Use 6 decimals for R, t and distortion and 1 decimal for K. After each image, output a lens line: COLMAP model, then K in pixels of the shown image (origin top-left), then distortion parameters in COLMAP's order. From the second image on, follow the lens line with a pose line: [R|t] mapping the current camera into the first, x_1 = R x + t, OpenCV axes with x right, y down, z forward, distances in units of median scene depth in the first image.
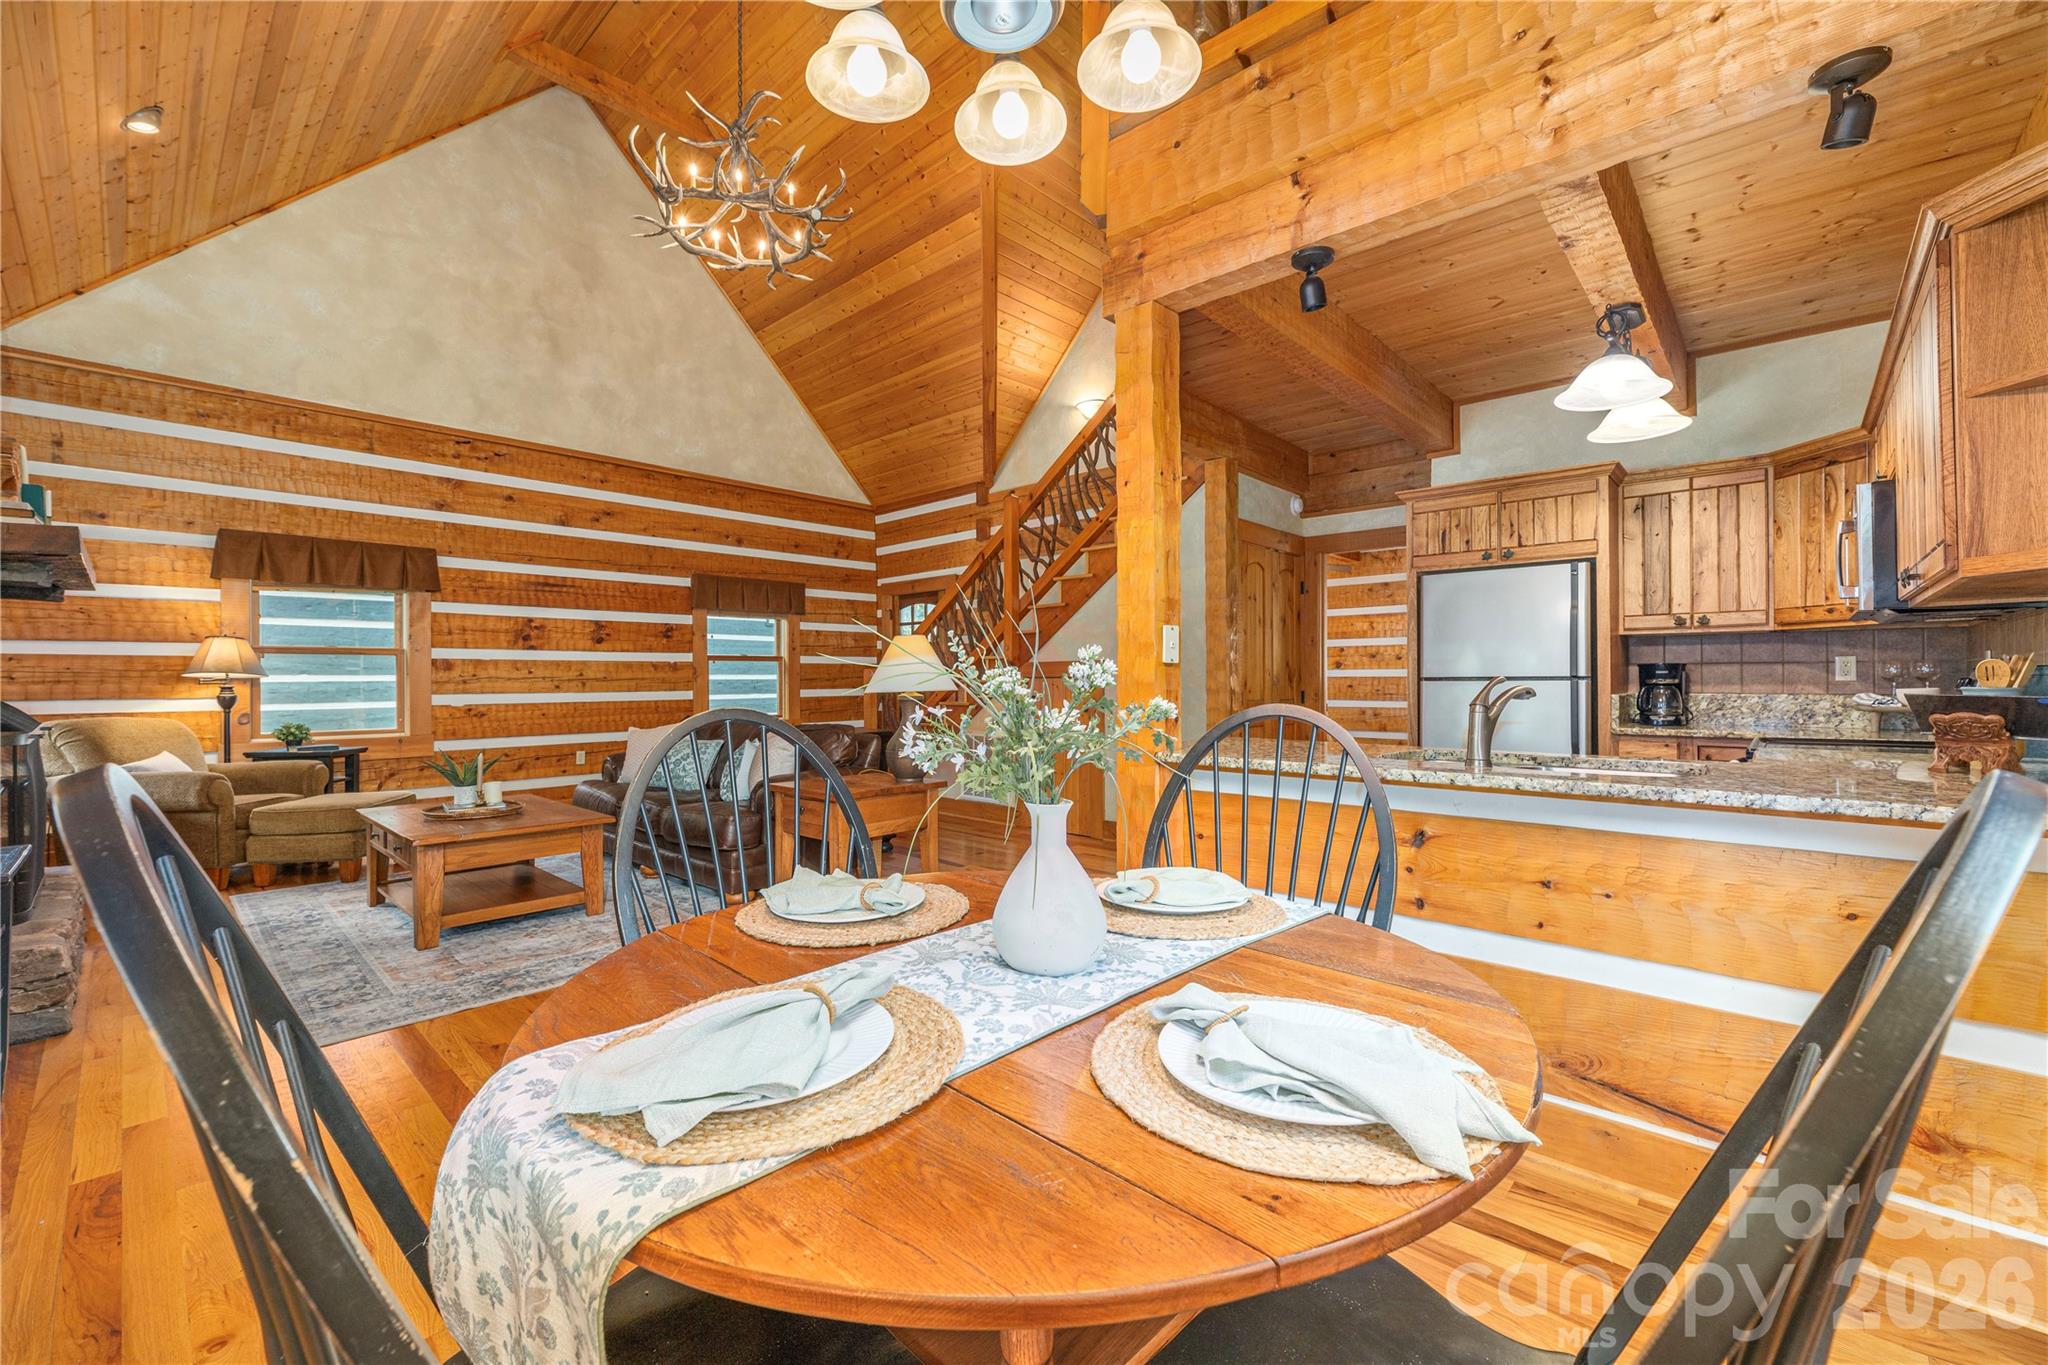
lens RADIAL K [[827.9, 0, 1024.3], [0, 827.9, 677.3], [0, 0, 1]] dist [0.000748, 0.000271]
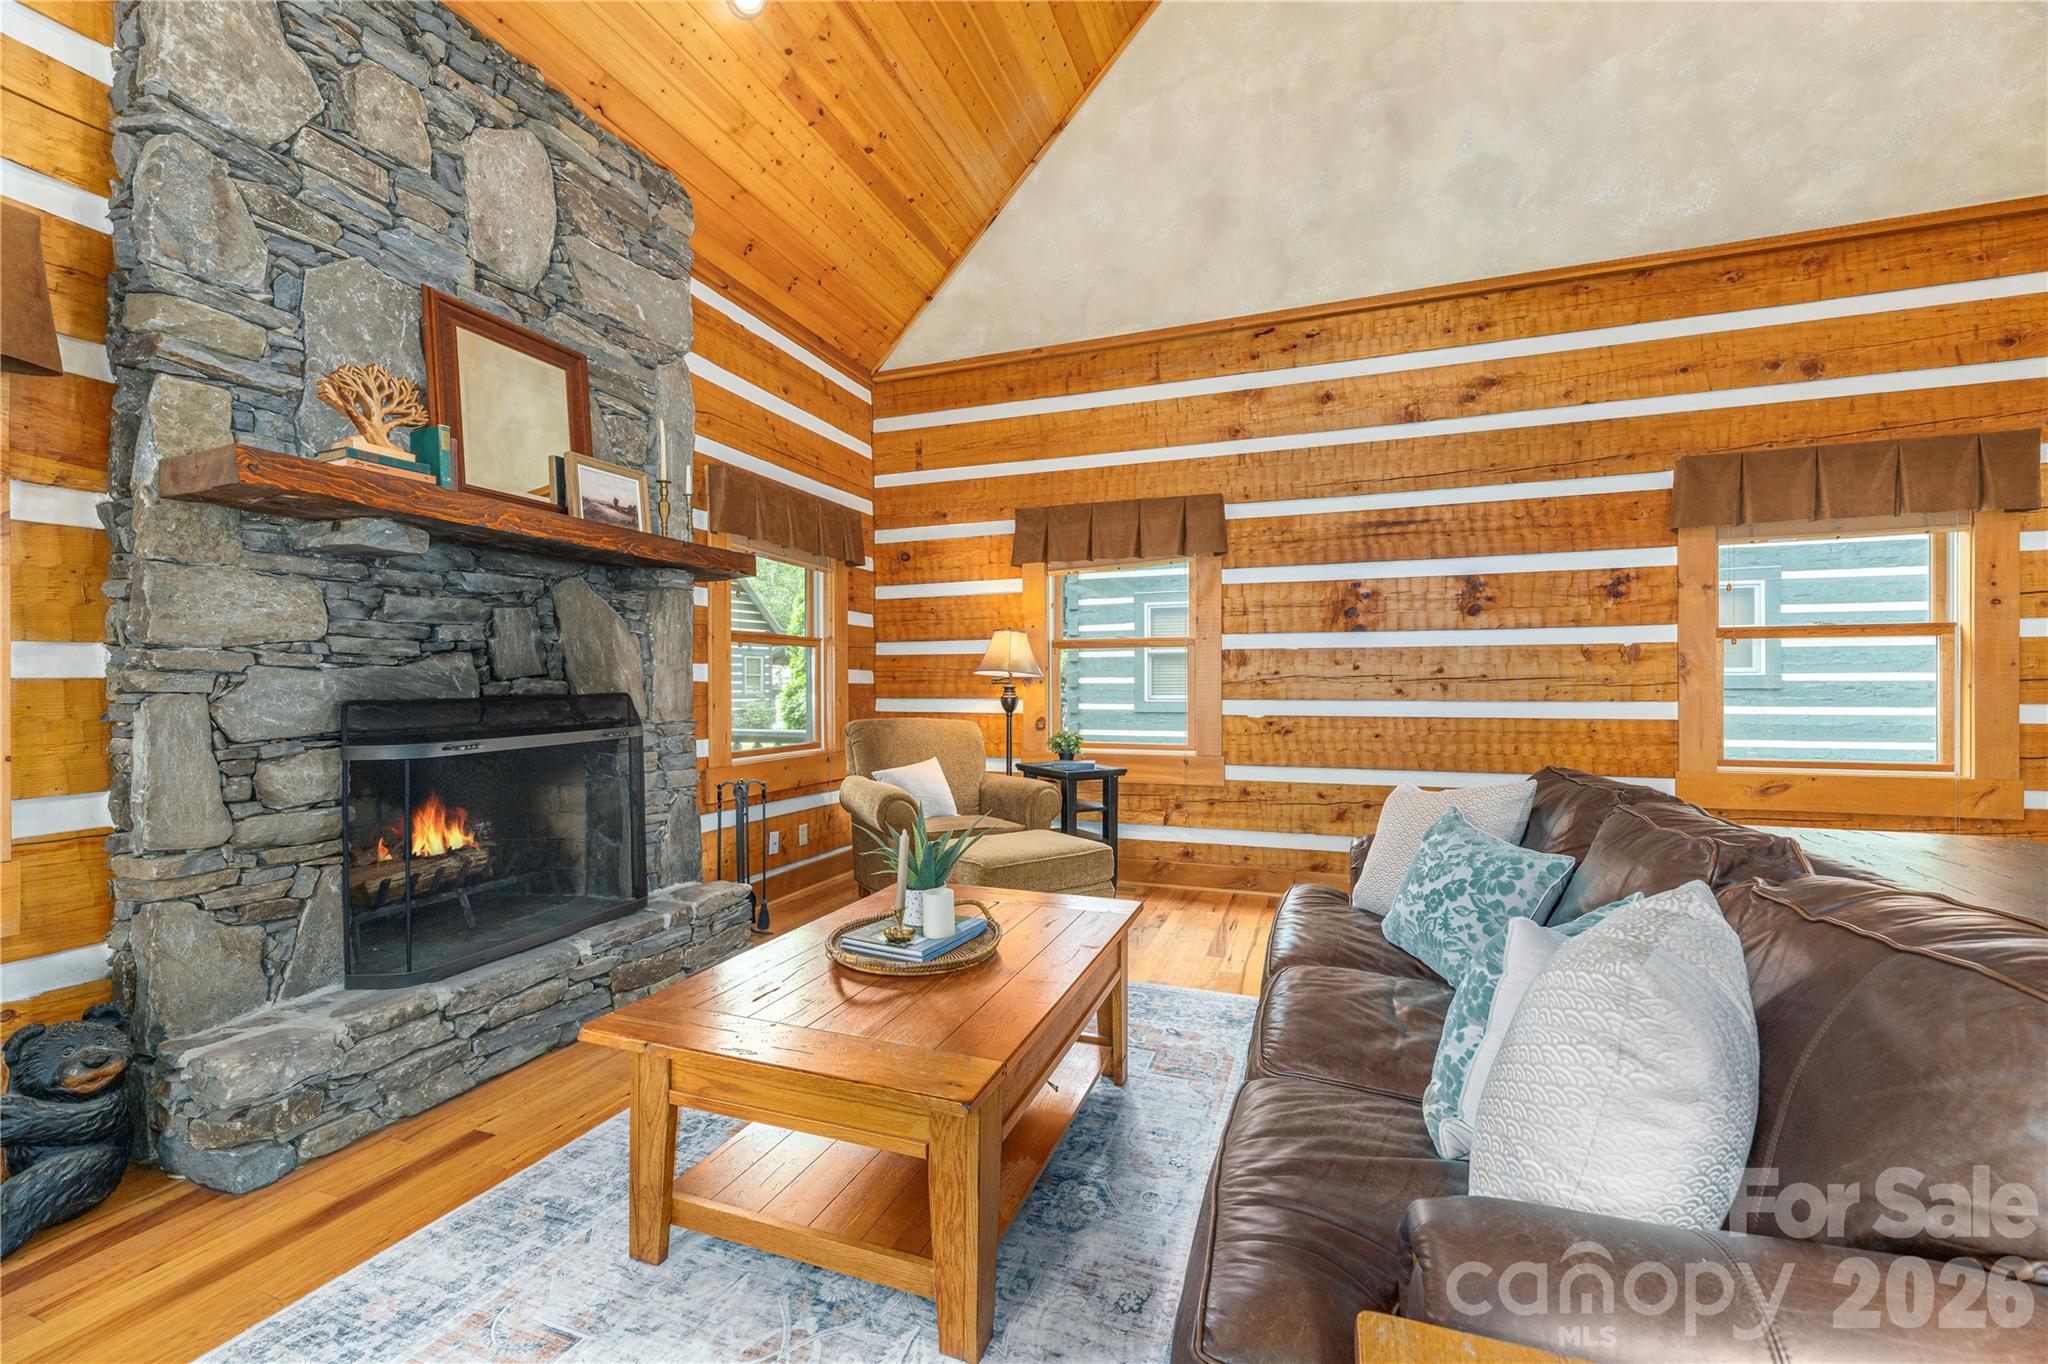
lens RADIAL K [[825.7, 0, 1028.6], [0, 825.7, 686.1], [0, 0, 1]] dist [0.000510, 0.000067]
pose [[0.381855, 0.005844, -0.924204, -0.120504], [0.000827, 0.999977, 0.006665, 0.004078], [0.924222, -0.003310, 0.381841, 0.566948]]
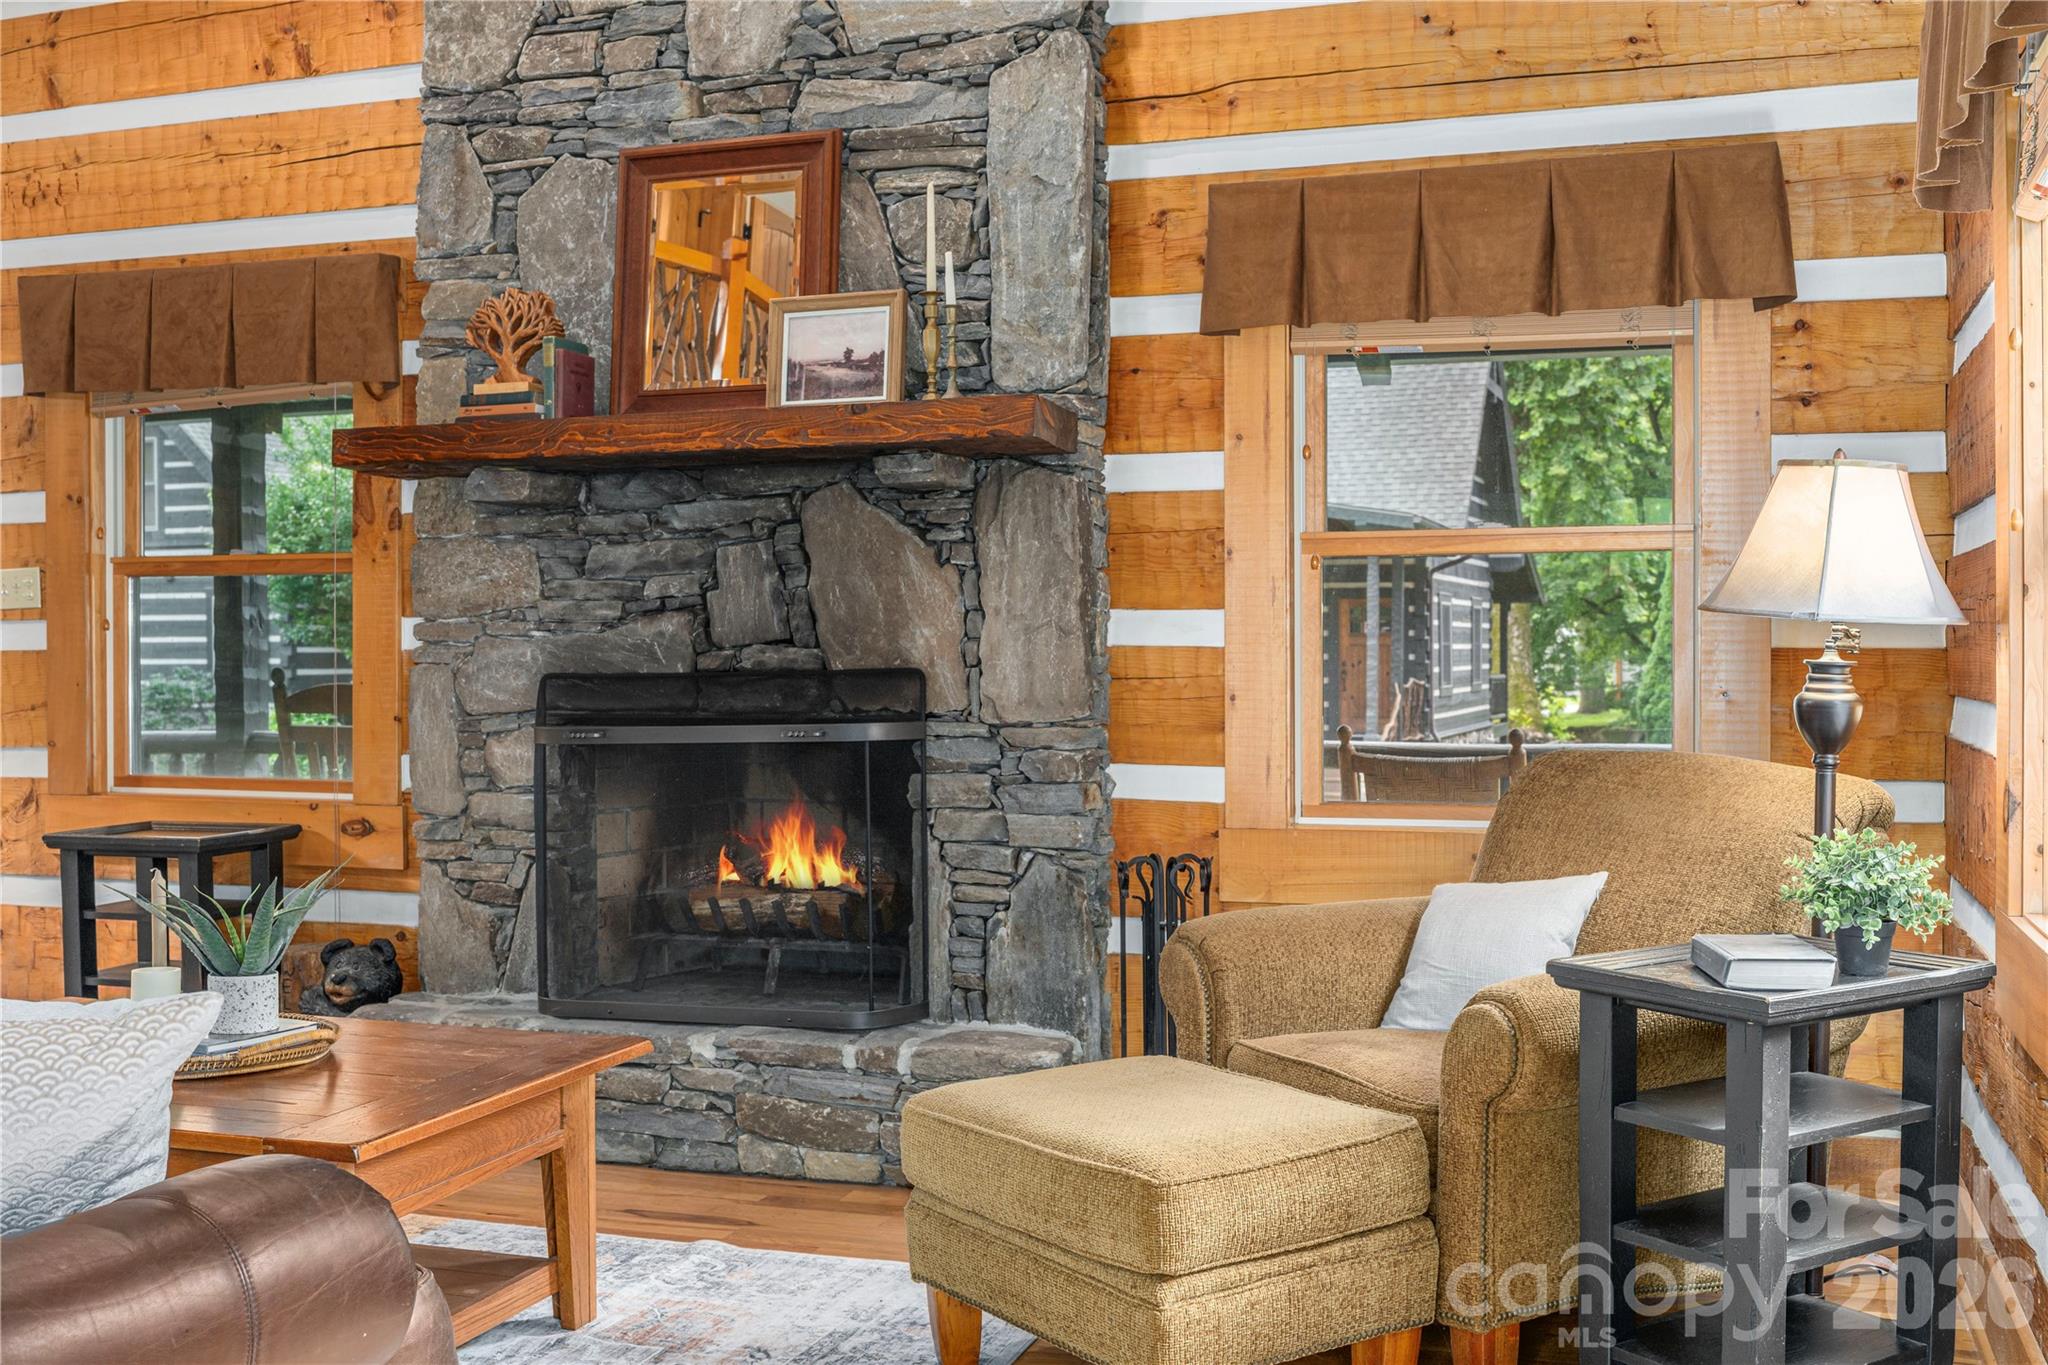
lens RADIAL K [[2056.5, 0, 1029.7], [0, 2056.5, 684.0], [0, 0, 1]] dist [-0.032615, -0.009021]
pose [[-0.912309, 0.015731, -0.409199, -0.410080], [0.009006, 0.999791, 0.018357, 0.003809], [0.409402, 0.013062, -0.912260, 1.208043]]
